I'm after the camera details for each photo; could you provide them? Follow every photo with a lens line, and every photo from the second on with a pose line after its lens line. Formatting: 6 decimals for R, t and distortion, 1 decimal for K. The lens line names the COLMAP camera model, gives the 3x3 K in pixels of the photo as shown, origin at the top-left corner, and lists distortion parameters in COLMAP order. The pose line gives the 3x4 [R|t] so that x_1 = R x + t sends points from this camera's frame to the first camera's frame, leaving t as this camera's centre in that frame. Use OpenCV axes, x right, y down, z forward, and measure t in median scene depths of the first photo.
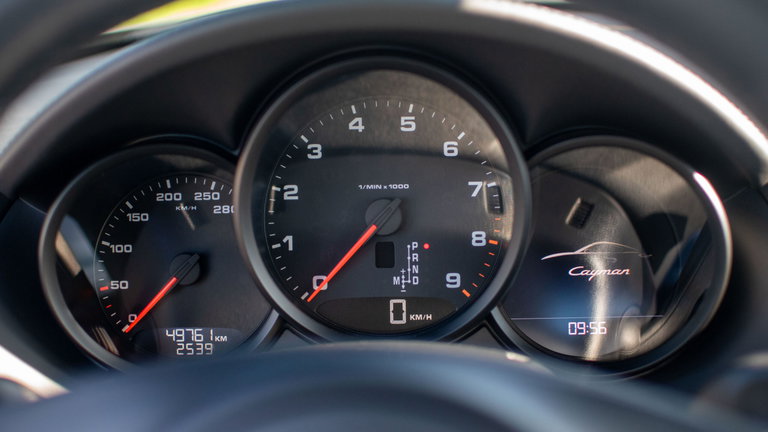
lens RADIAL K [[1130.7, 0, 383.5], [0, 1130.7, 217.2], [0, 0, 1]] dist [-0.234678, 0.000000]
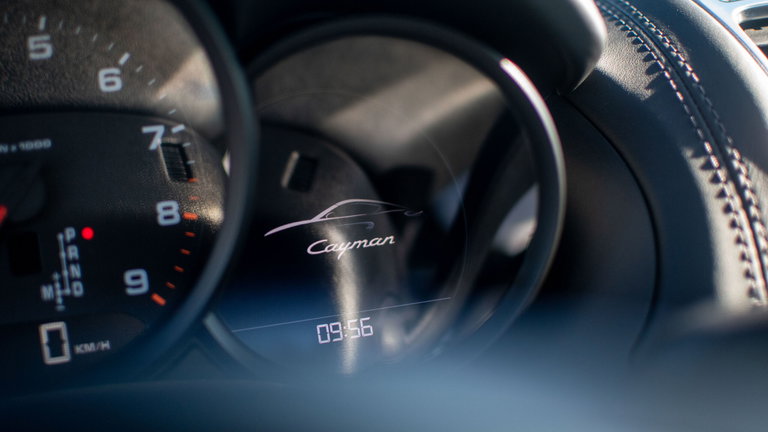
lens RADIAL K [[1130.7, 0, 384.1], [0, 1130.7, 214.1], [0, 0, 1]] dist [-0.234678, 0.000000]
pose [[0.938252, -0.106821, 0.329049, -0.010217], [0.120528, 0.992478, -0.021479, 0.047970], [-0.324279, 0.059813, 0.944069, 0.355967]]
